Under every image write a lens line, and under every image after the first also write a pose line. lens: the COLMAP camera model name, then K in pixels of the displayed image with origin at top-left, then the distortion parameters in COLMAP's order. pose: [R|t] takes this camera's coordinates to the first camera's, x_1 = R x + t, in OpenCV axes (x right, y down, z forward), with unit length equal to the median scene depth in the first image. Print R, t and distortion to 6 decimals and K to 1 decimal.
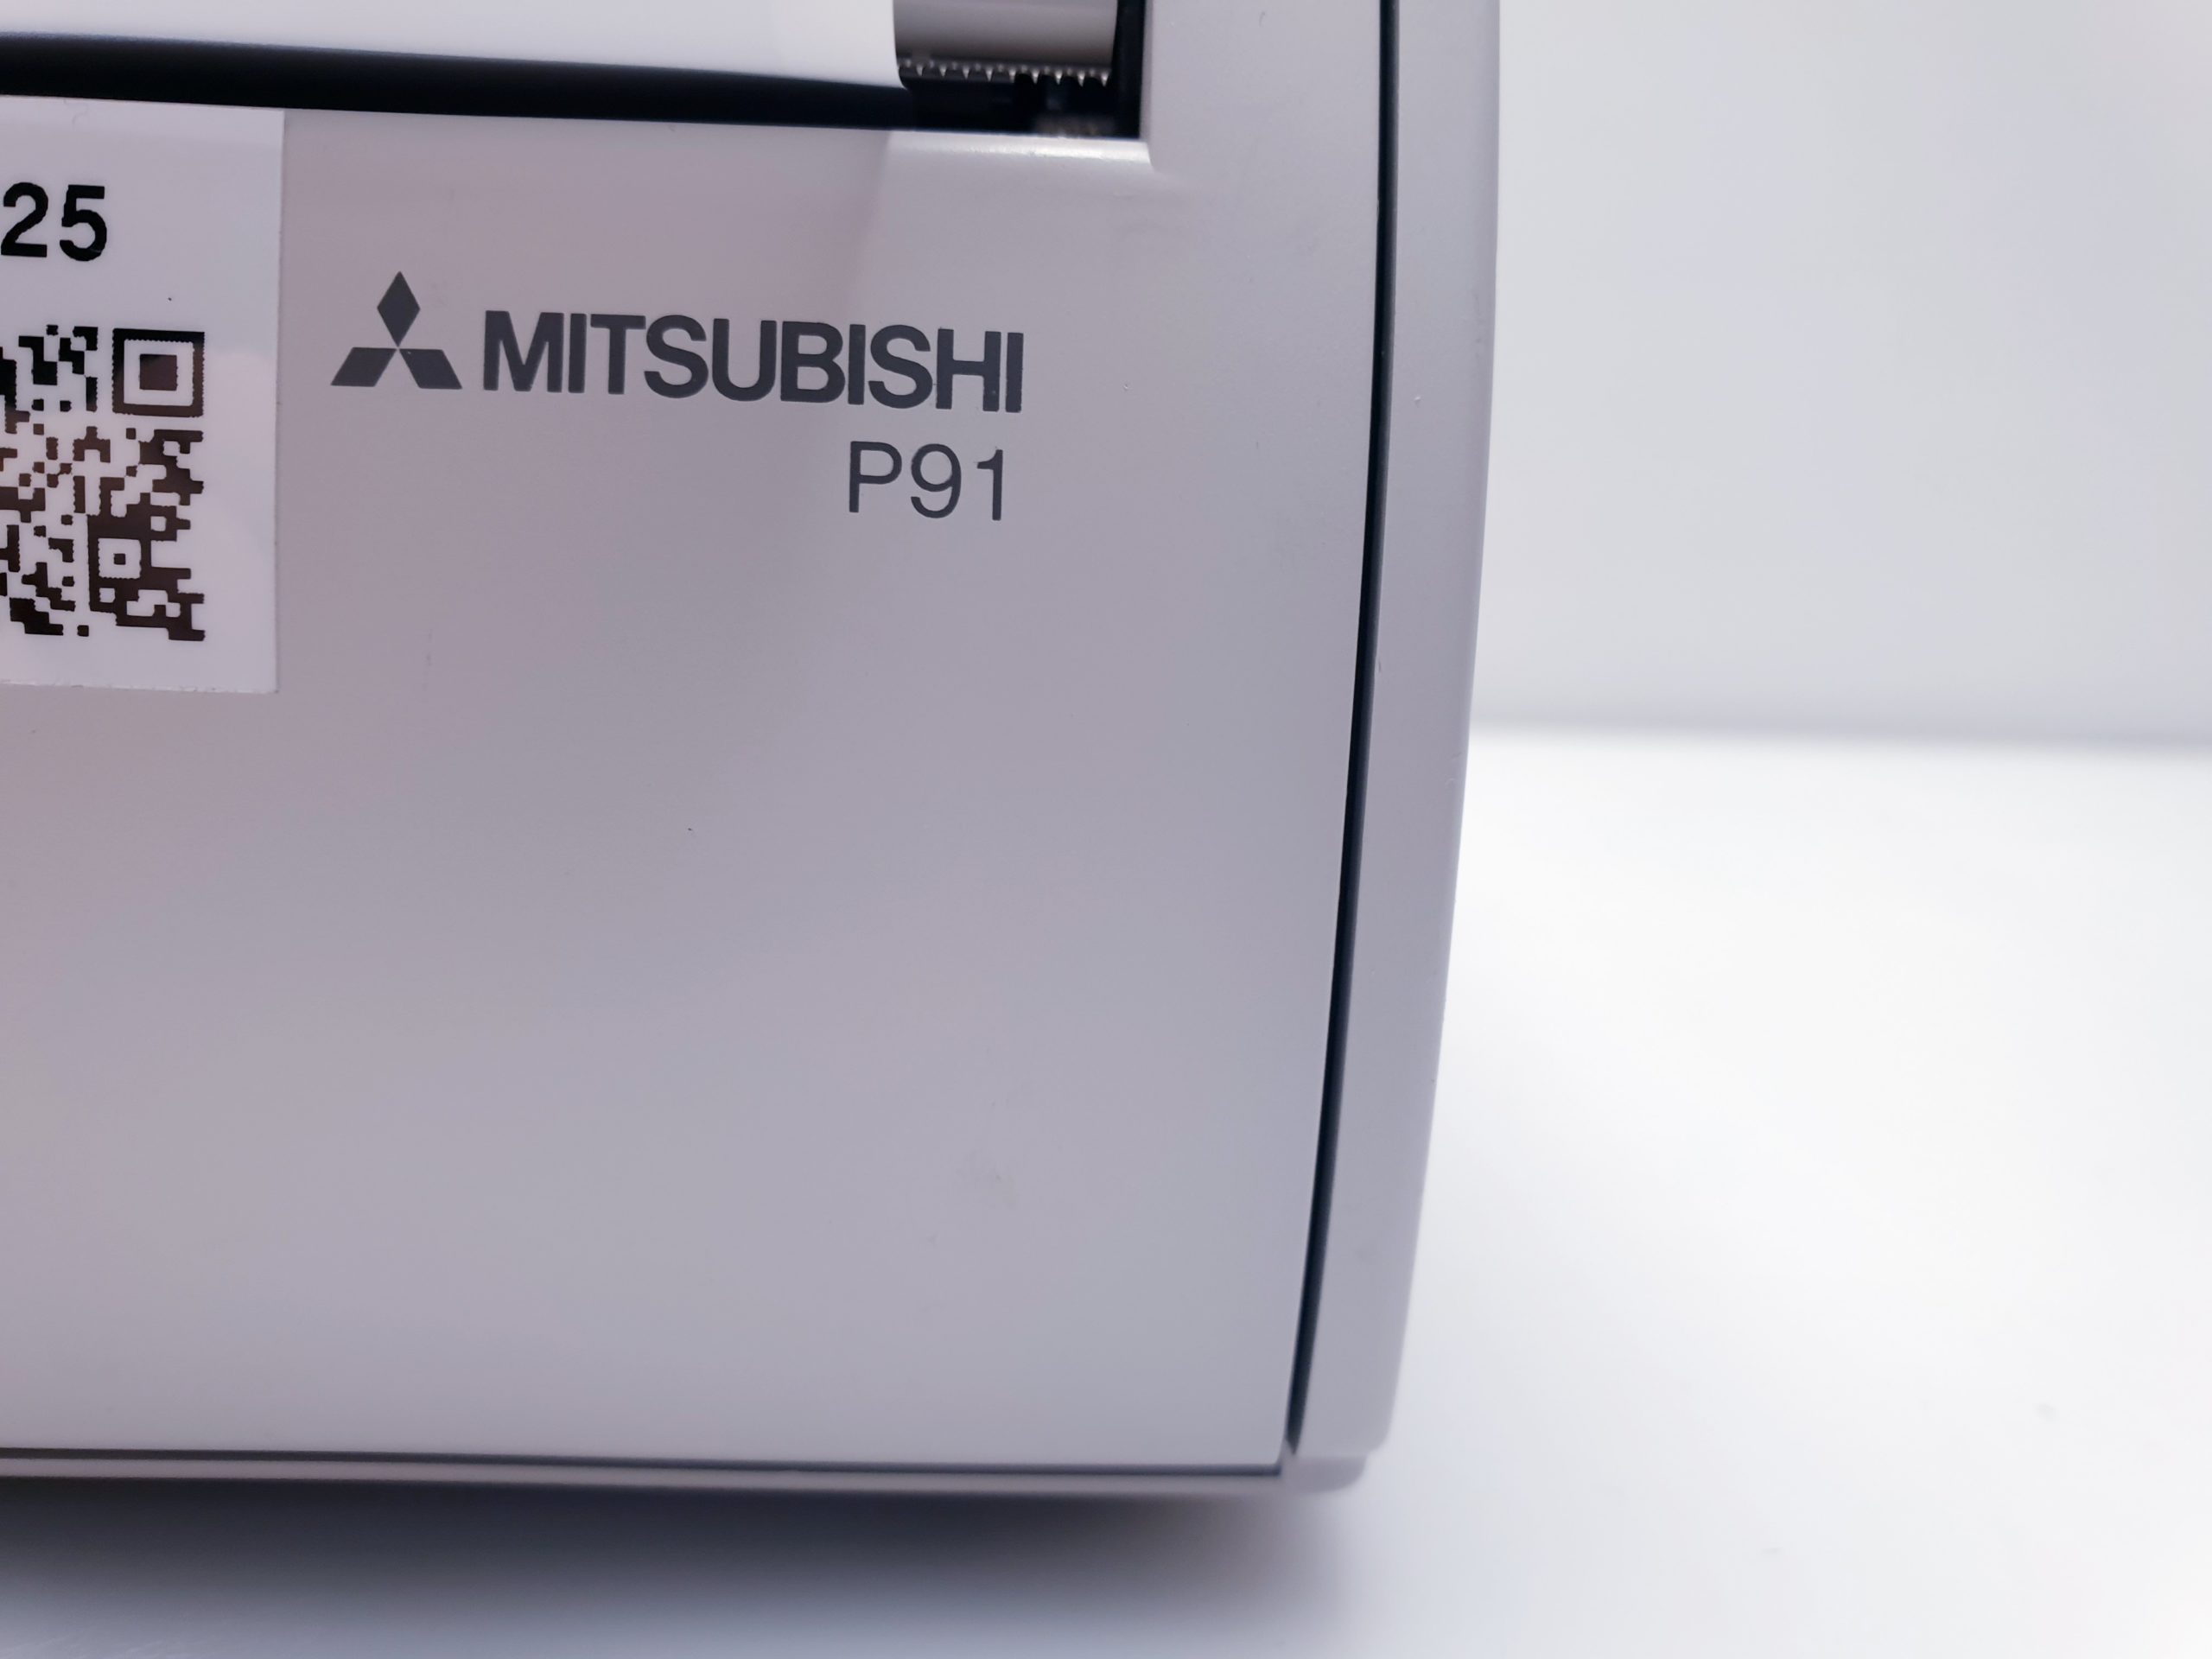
lens RADIAL K [[1717.3, 0, 1056.4], [0, 1717.3, 827.5], [0, 0, 1]] dist [-0.002712, -0.001337]
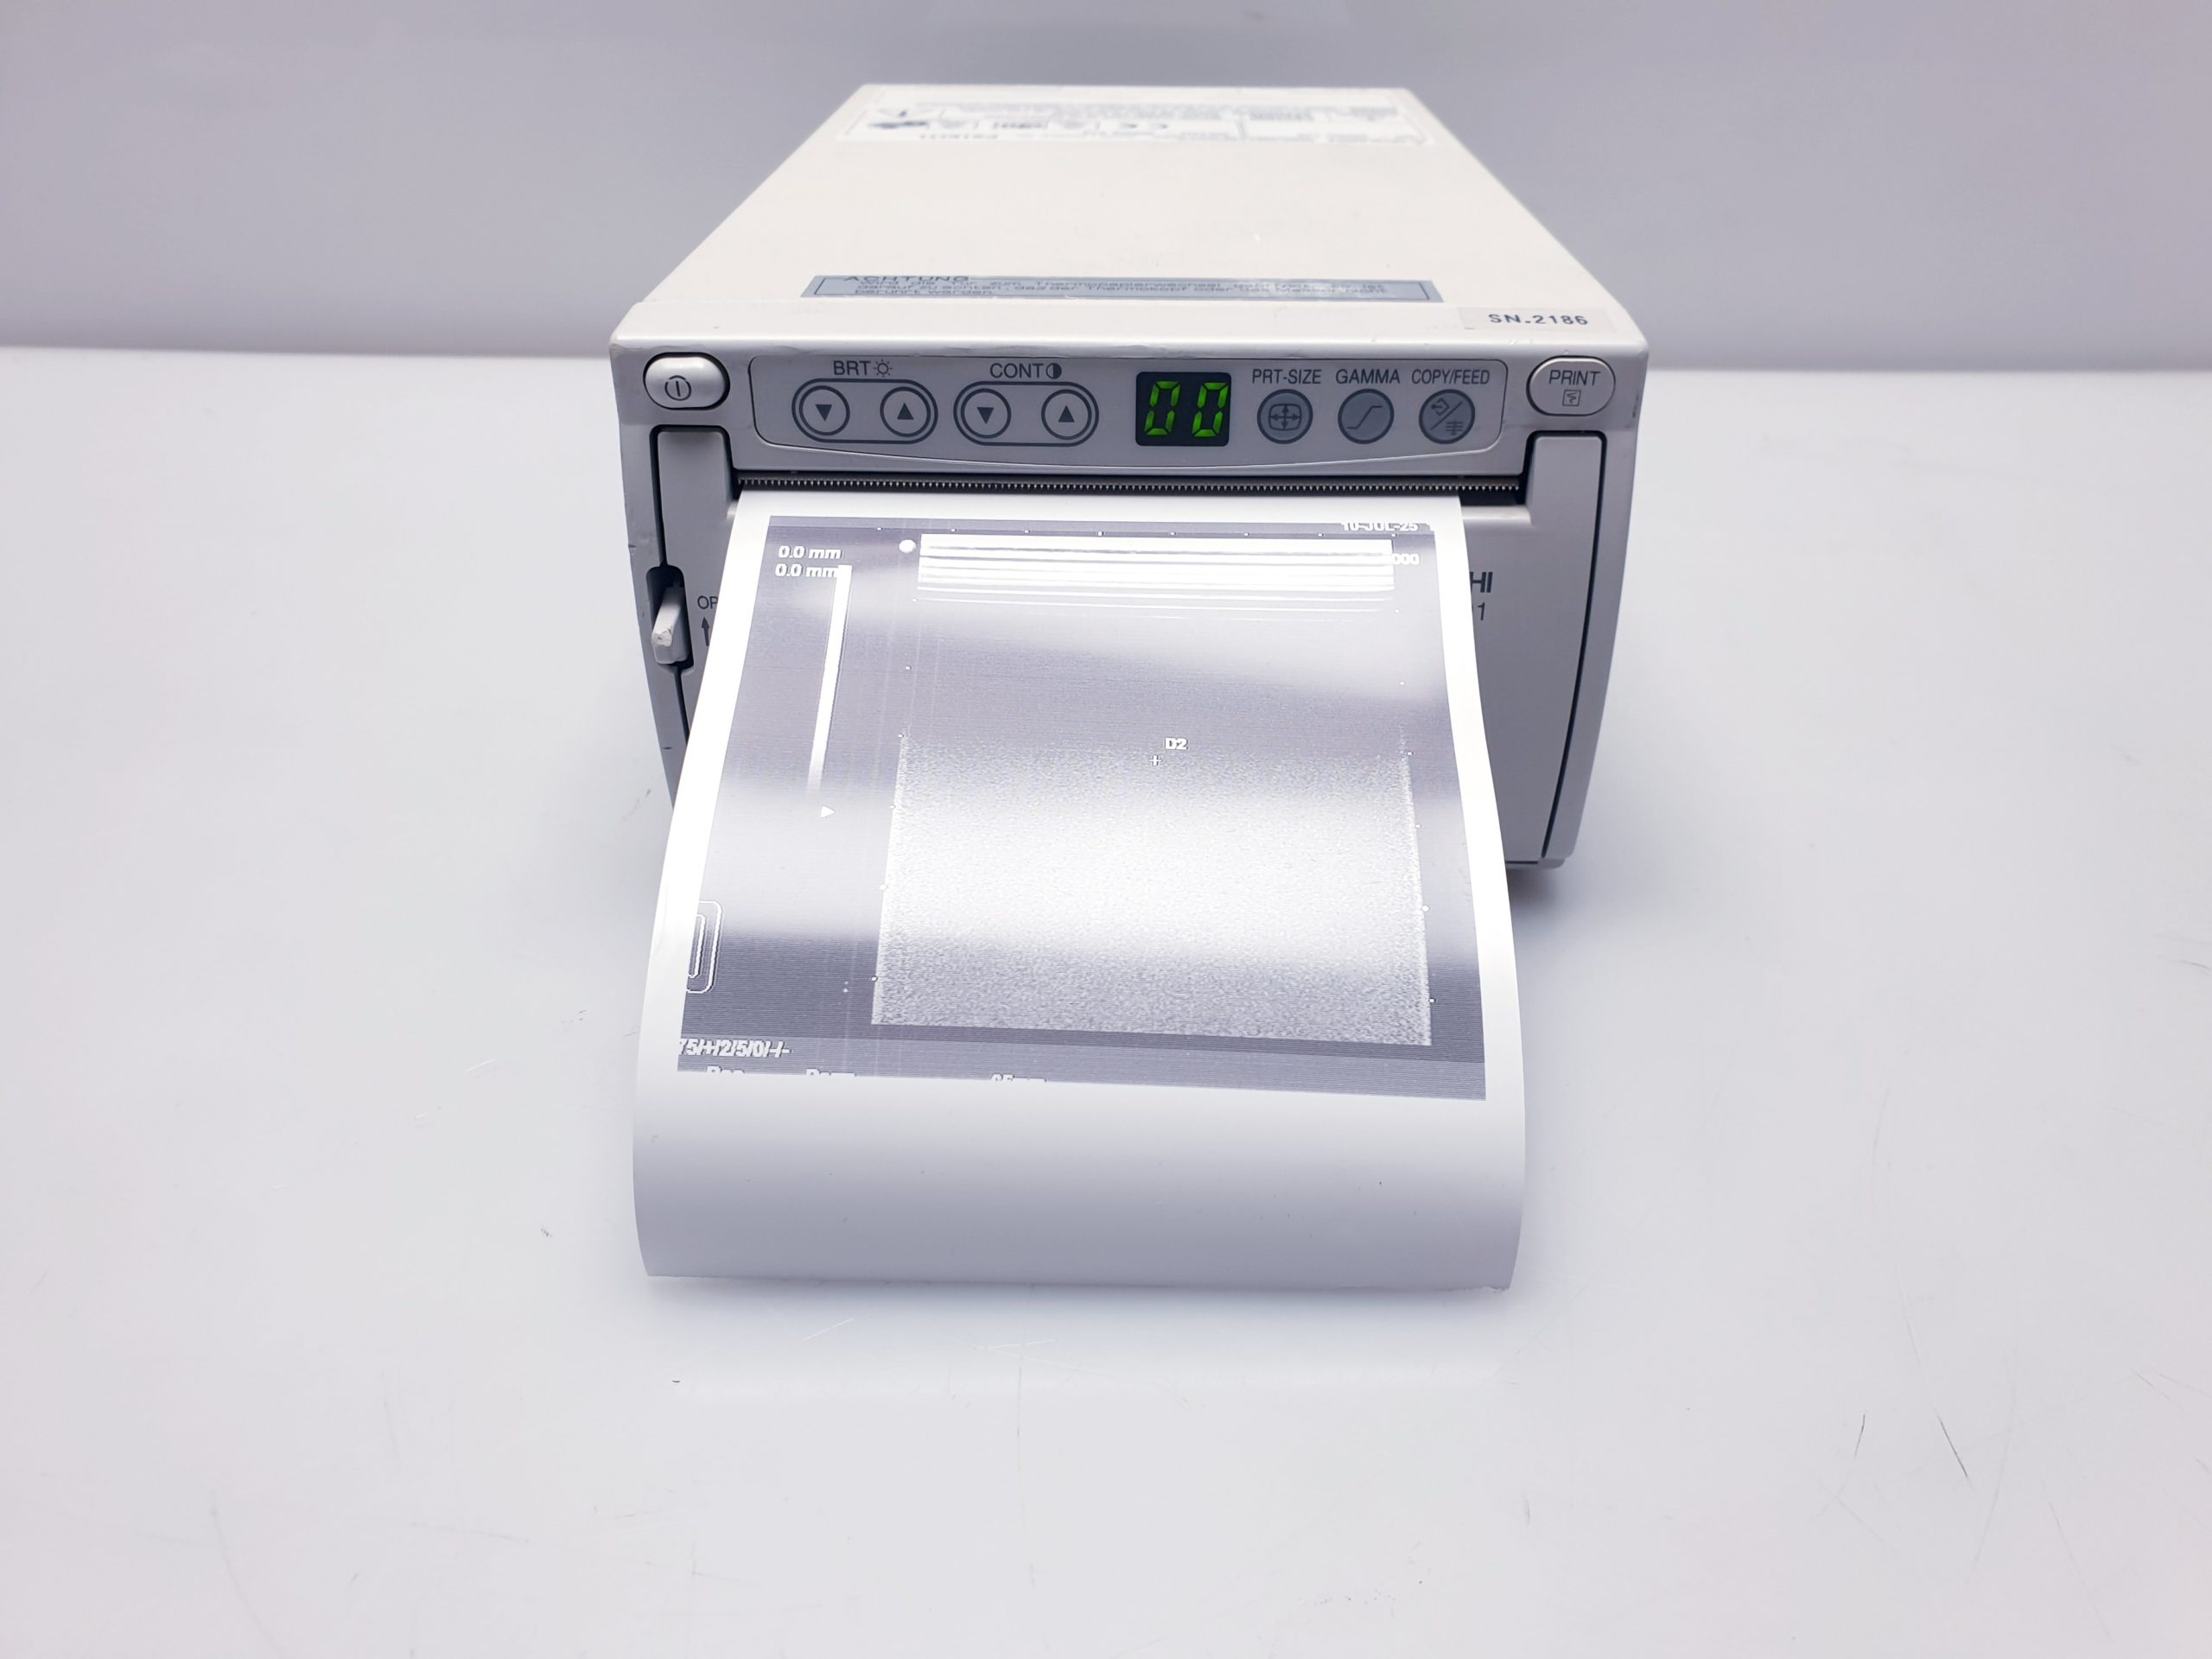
lens RADIAL K [[1717.3, 0, 1056.4], [0, 1717.3, 827.5], [0, 0, 1]] dist [-0.002712, -0.001337]
pose [[0.993183, 0.015977, -0.115467, -0.502718], [0.026143, 0.934799, 0.354213, -1.081127], [0.113597, -0.354817, 0.928009, -2.631304]]
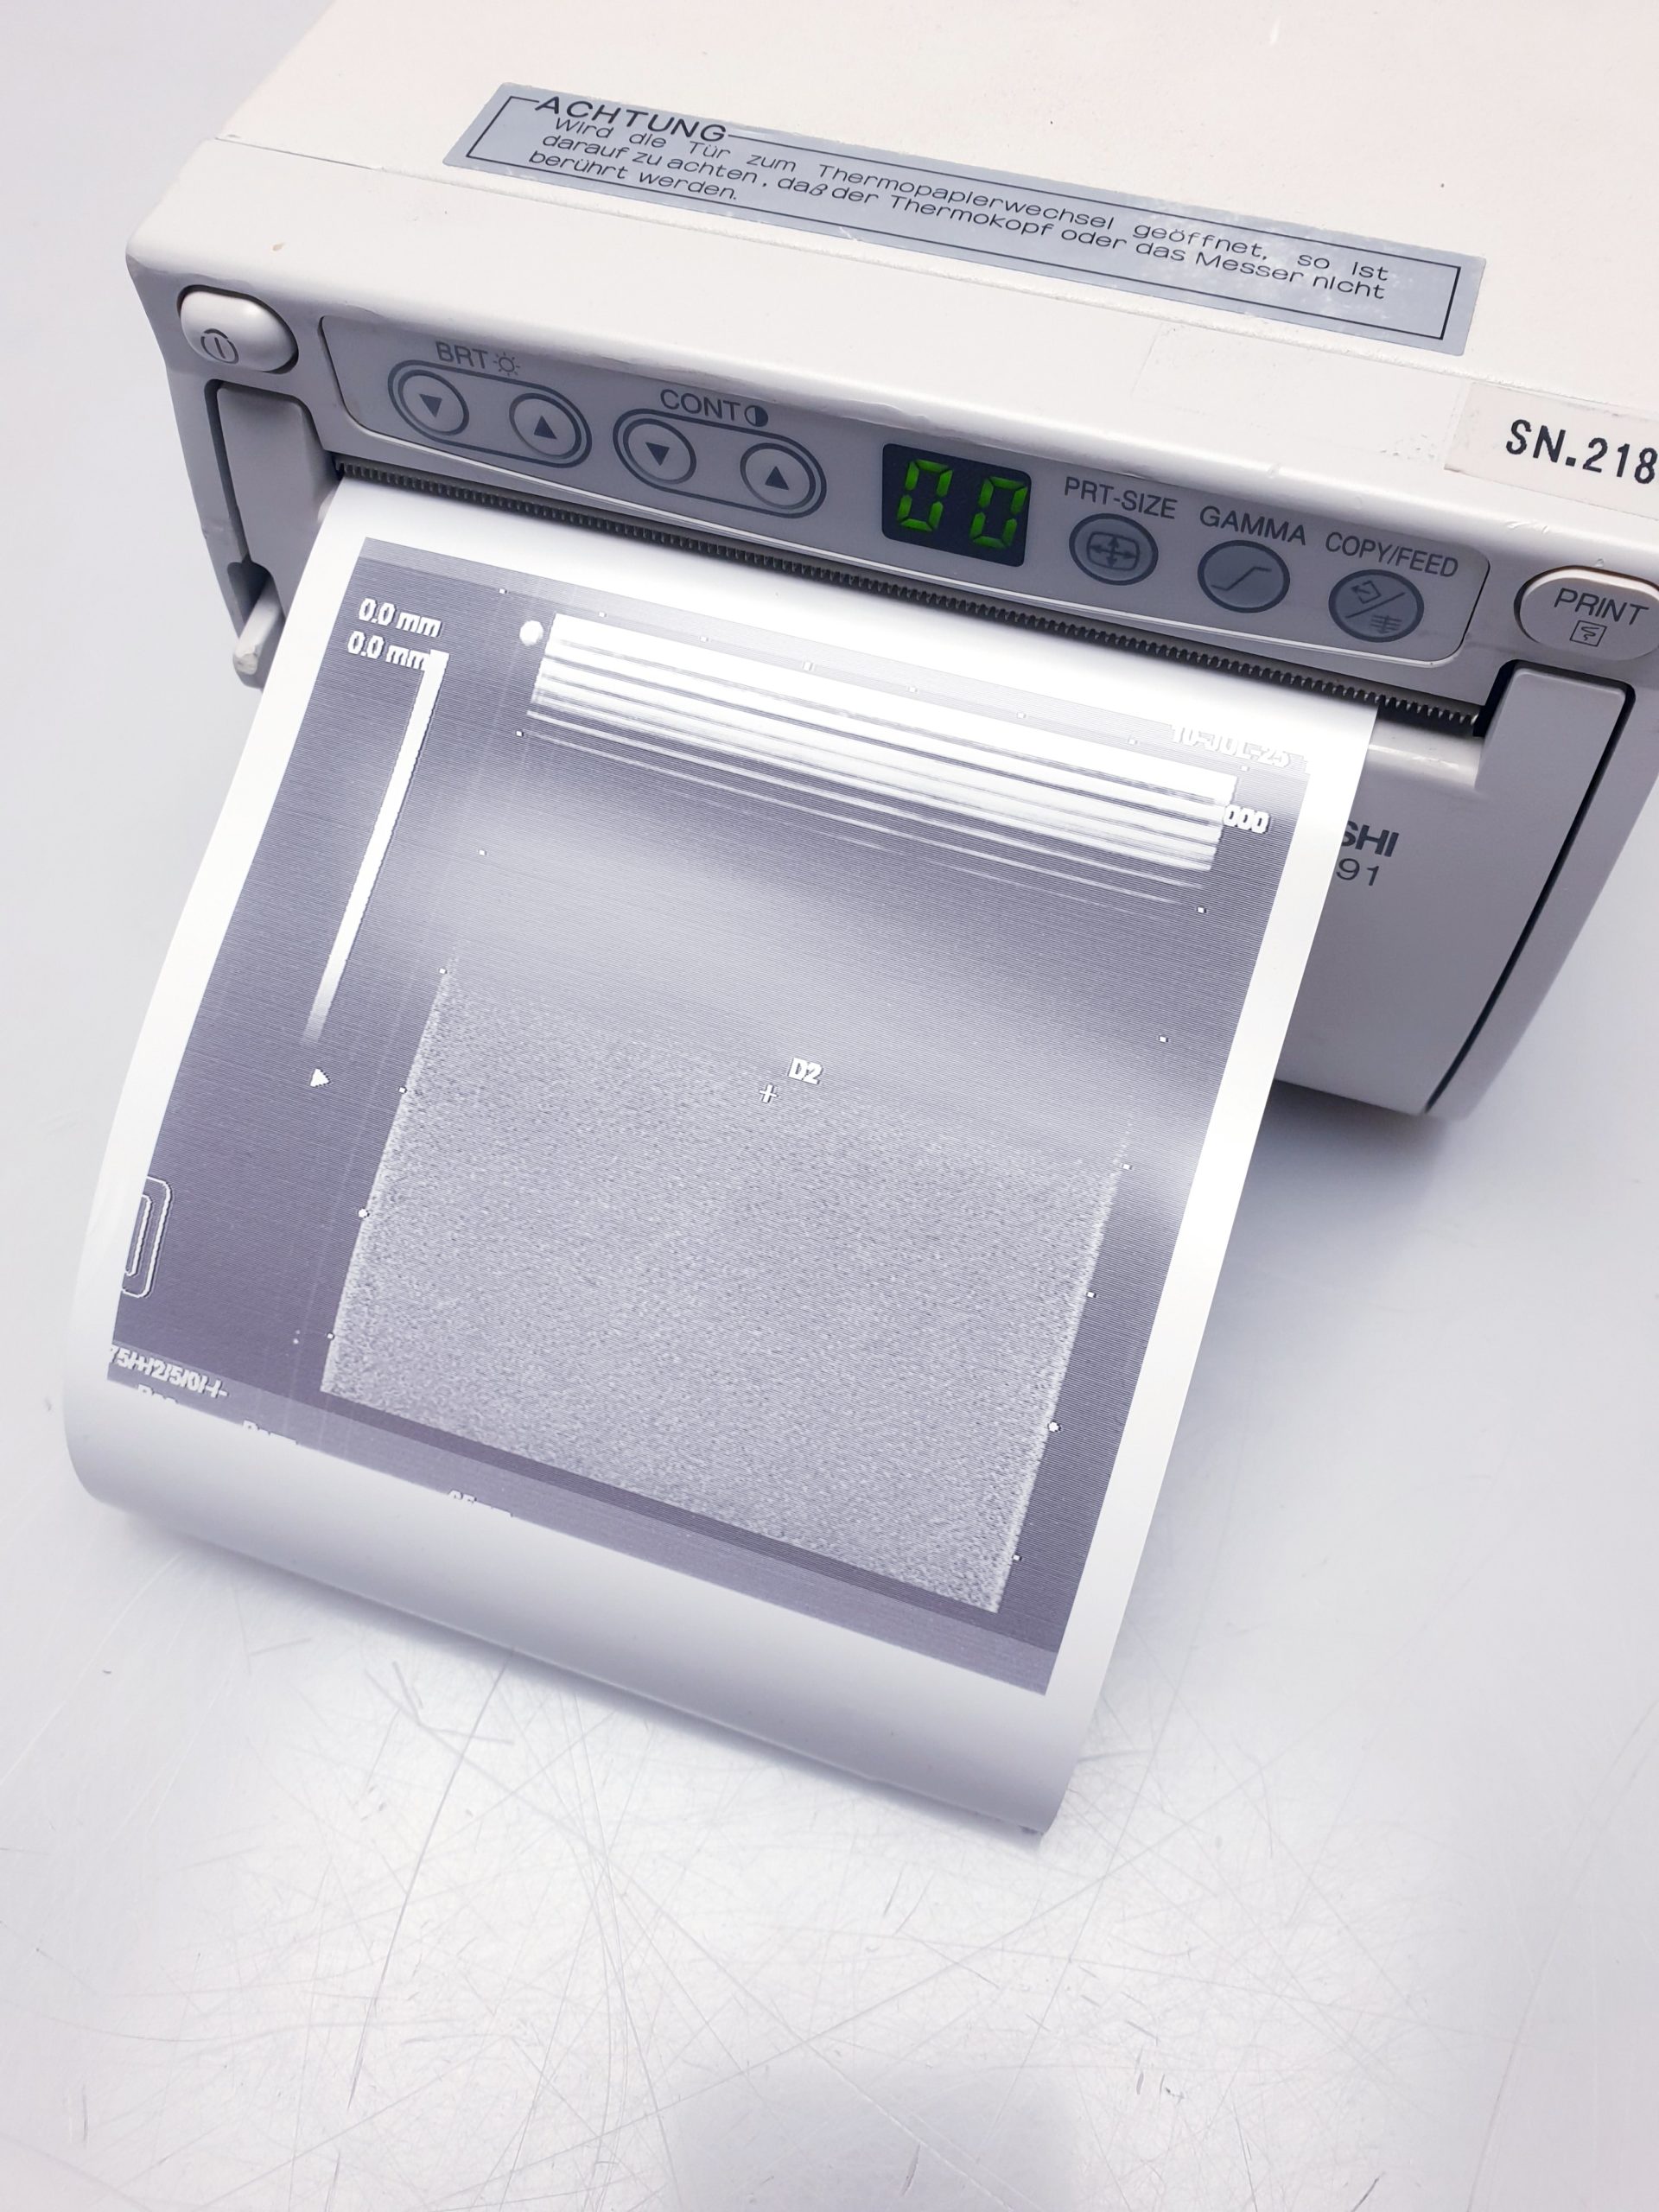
lens RADIAL K [[1786.0, 0, 794.4], [0, 1786.0, 1099.1], [0, 0, 1]] dist [-0.196711, 0.337728]
pose [[0.919417, 0.298563, -0.255993, -0.058655], [-0.002903, 0.656046, 0.754715, -1.811786], [0.393273, -0.693155, 0.604047, -0.980955]]
